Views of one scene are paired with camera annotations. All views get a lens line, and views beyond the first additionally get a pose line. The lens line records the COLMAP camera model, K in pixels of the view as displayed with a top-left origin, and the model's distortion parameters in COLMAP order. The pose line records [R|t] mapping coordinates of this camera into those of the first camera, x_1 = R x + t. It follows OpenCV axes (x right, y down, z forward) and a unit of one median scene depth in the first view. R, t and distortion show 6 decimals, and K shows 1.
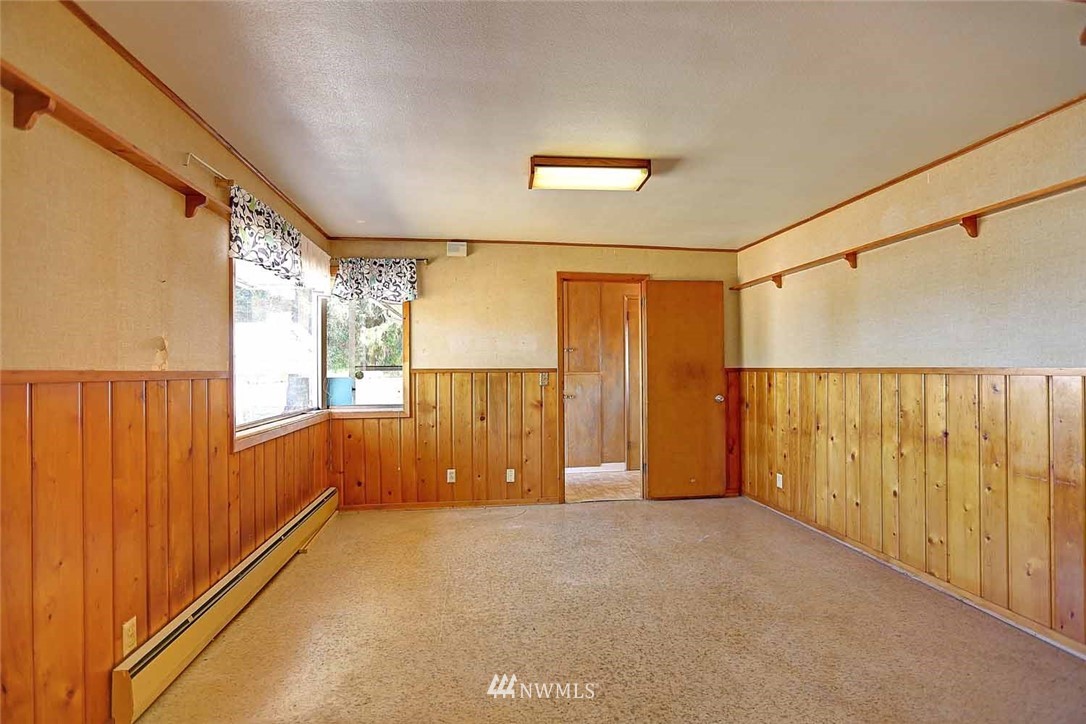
lens RADIAL K [[498.6, 0, 546.9], [0, 498.6, 364.9], [0, 0, 1]] dist [-0.031462, 0.000488]
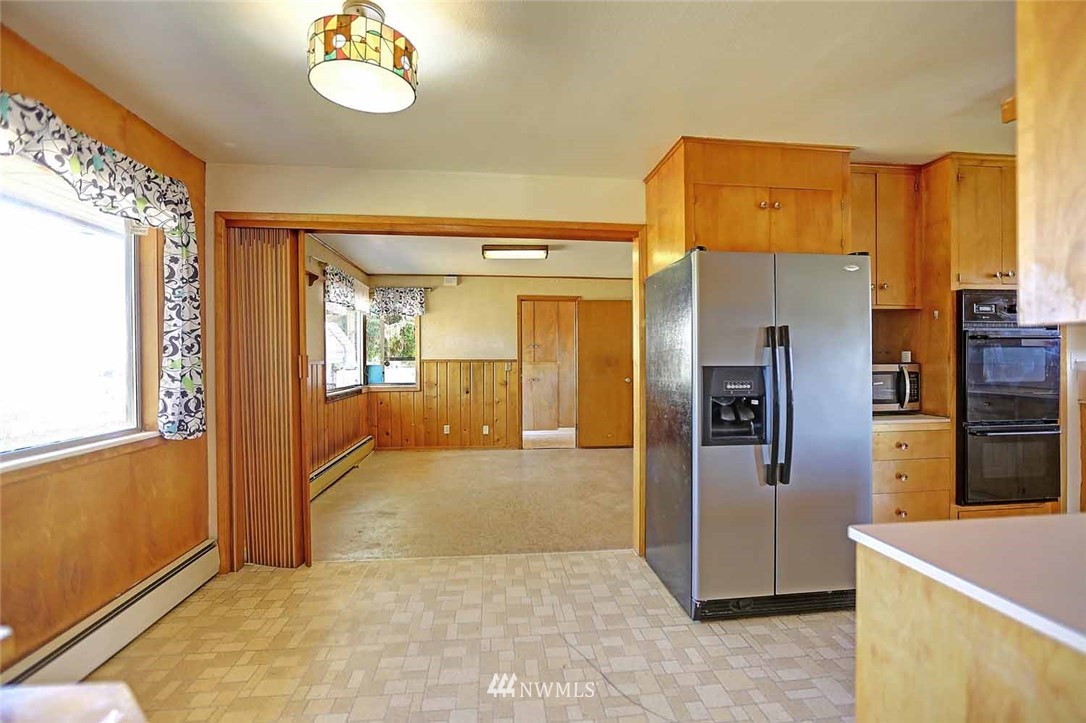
lens RADIAL K [[498.6, 0, 544.4], [0, 498.6, 363.9], [0, 0, 1]] dist [-0.031462, 0.000488]
pose [[0.999390, 0.003589, -0.034749, 0.160107], [-0.003009, 0.999855, 0.016737, -0.005470], [0.034804, -0.016622, 0.999256, -0.515623]]
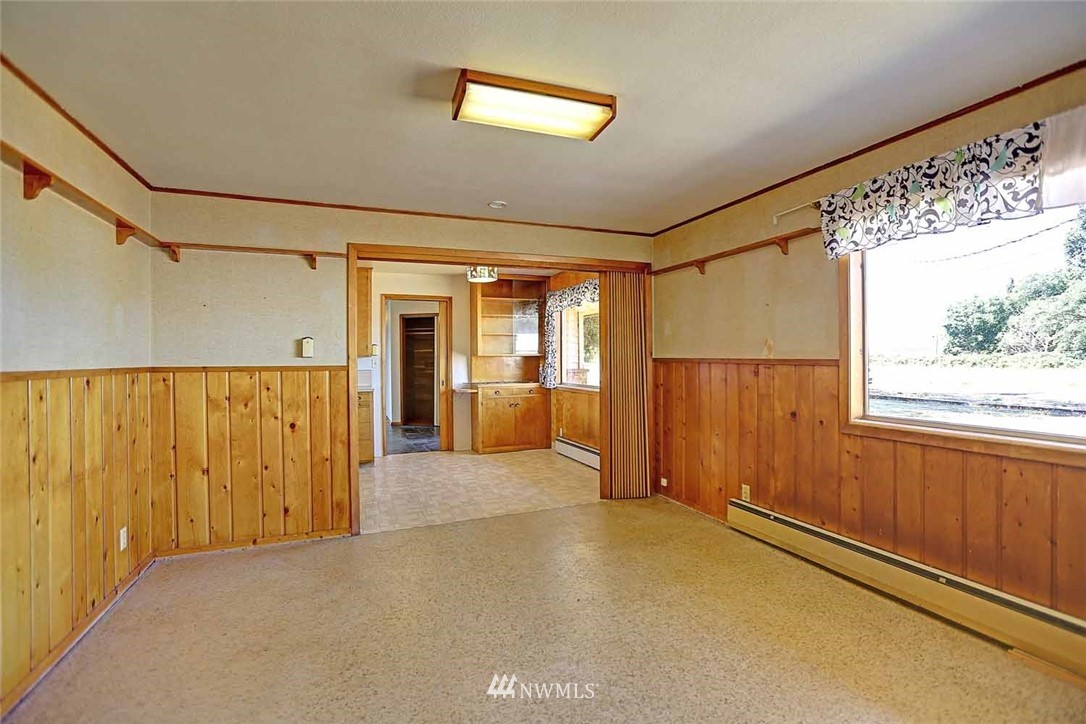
lens RADIAL K [[498.6, 0, 543.4], [0, 498.6, 358.1], [0, 0, 1]] dist [-0.031462, 0.000488]
pose [[-0.972551, 0.015677, -0.232163, 0.159041], [0.016659, 0.999859, -0.002270, 0.000115], [0.232094, -0.006076, -0.972674, 1.108252]]
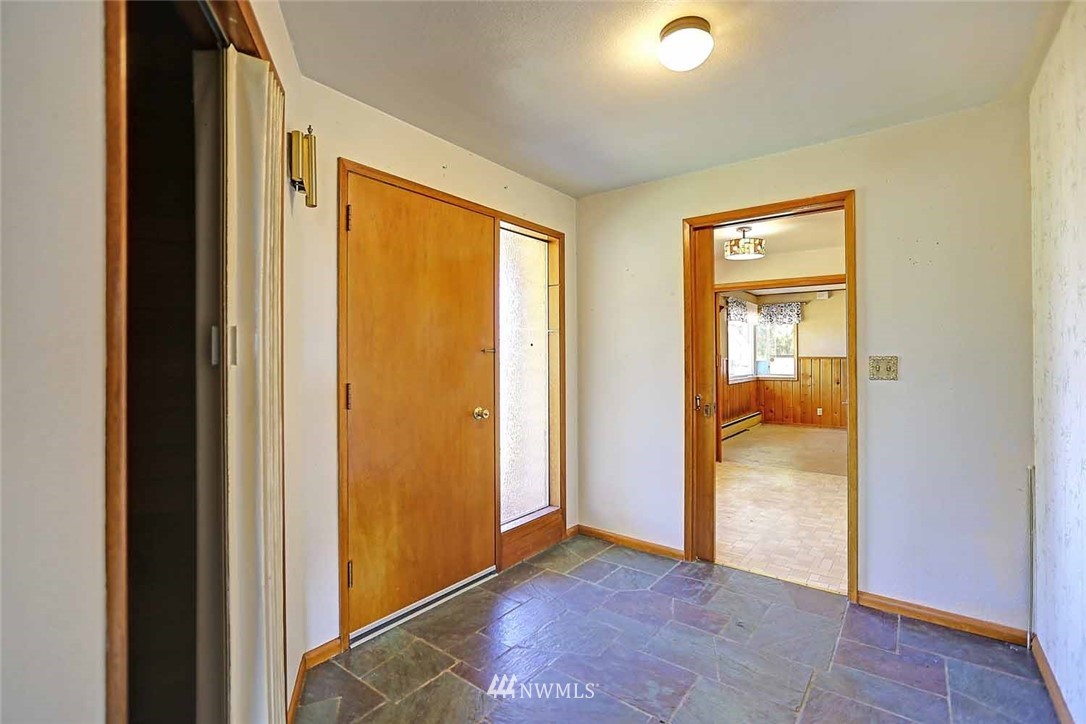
lens RADIAL K [[498.6, 0, 549.0], [0, 498.6, 354.7], [0, 0, 1]] dist [-0.031462, 0.000488]
pose [[0.704443, -0.002806, -0.709755, 0.434635], [0.005261, 0.999985, 0.001269, -0.008152], [0.709741, -0.004628, 0.704448, -1.117000]]
